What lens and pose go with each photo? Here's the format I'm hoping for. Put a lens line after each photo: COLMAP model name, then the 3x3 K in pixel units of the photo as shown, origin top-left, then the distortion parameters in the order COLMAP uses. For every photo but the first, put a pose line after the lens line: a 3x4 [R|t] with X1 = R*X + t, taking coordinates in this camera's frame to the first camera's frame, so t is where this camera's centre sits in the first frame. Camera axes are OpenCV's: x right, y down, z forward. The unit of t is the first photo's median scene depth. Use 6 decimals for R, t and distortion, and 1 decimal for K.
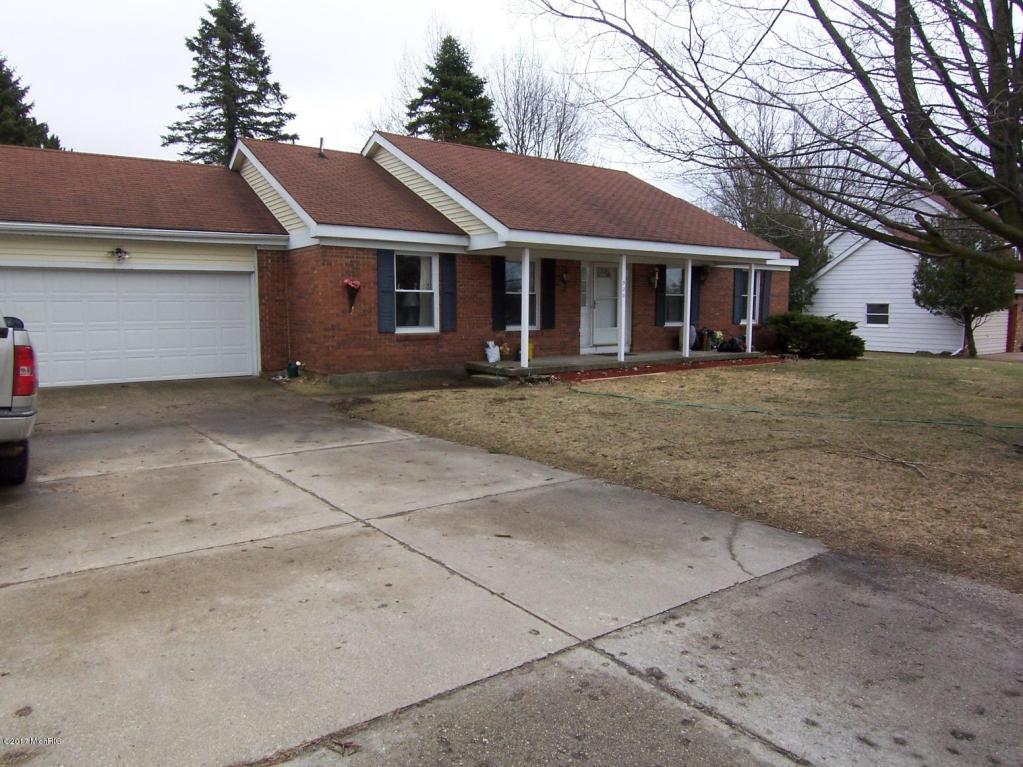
lens RADIAL K [[707.5, 0, 511.5], [0, 707.5, 383.5], [0, 0, 1]] dist [-0.012518, -0.038820]
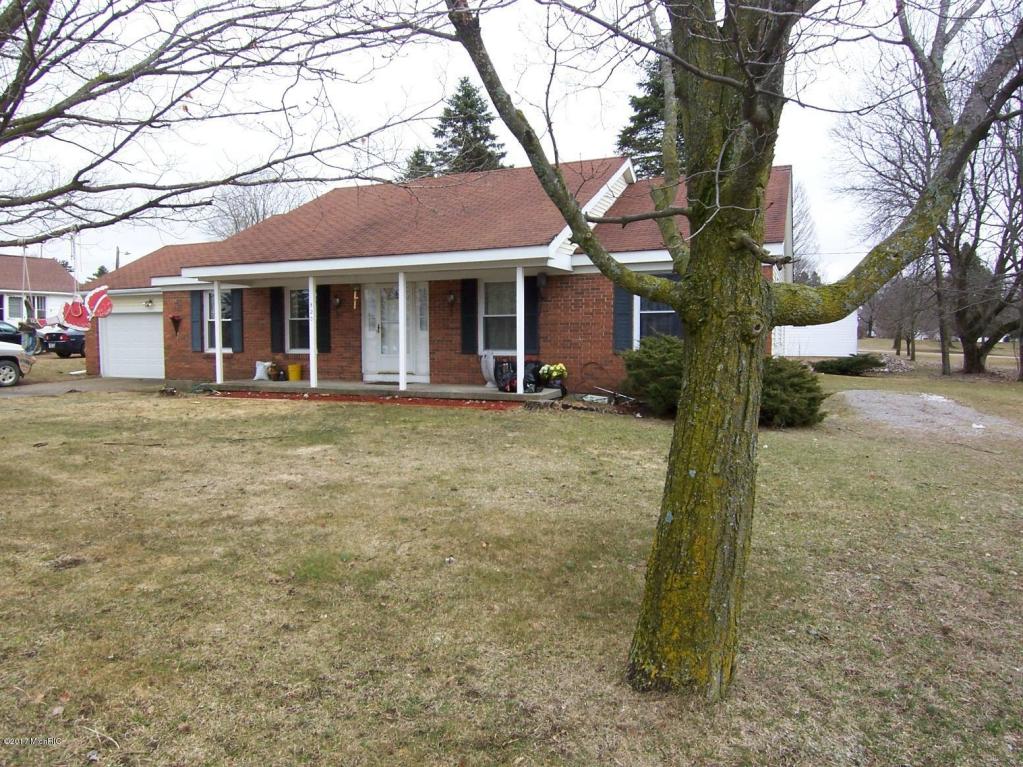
lens RADIAL K [[707.5, 0, 511.5], [0, 707.5, 383.5], [0, 0, 1]] dist [-0.012518, -0.038820]
pose [[0.447400, 0.063478, -0.892078, 1.094468], [-0.091553, 0.995488, 0.024920, -0.083257], [0.889635, 0.070523, 0.451193, 0.780316]]
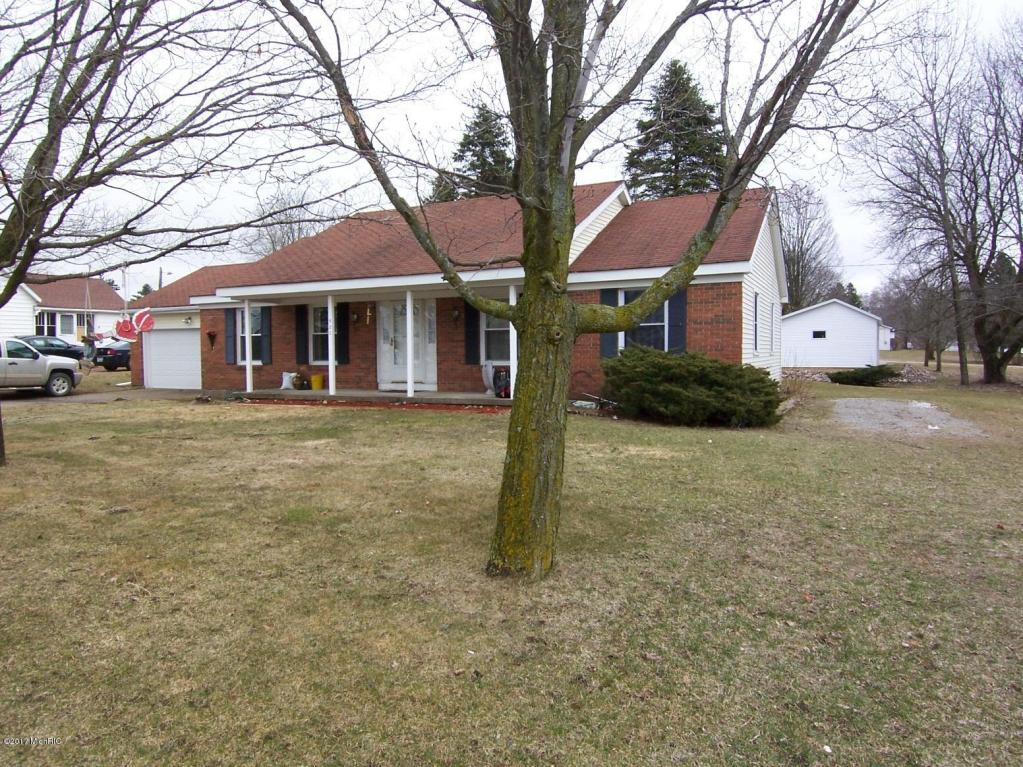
lens RADIAL K [[707.5, 0, 511.5], [0, 707.5, 383.5], [0, 0, 1]] dist [-0.012518, -0.038820]
pose [[0.403370, 0.044473, -0.913956, 1.193830], [-0.087781, 0.996092, 0.009728, -0.080854], [0.910817, 0.076304, 0.405697, 0.787309]]
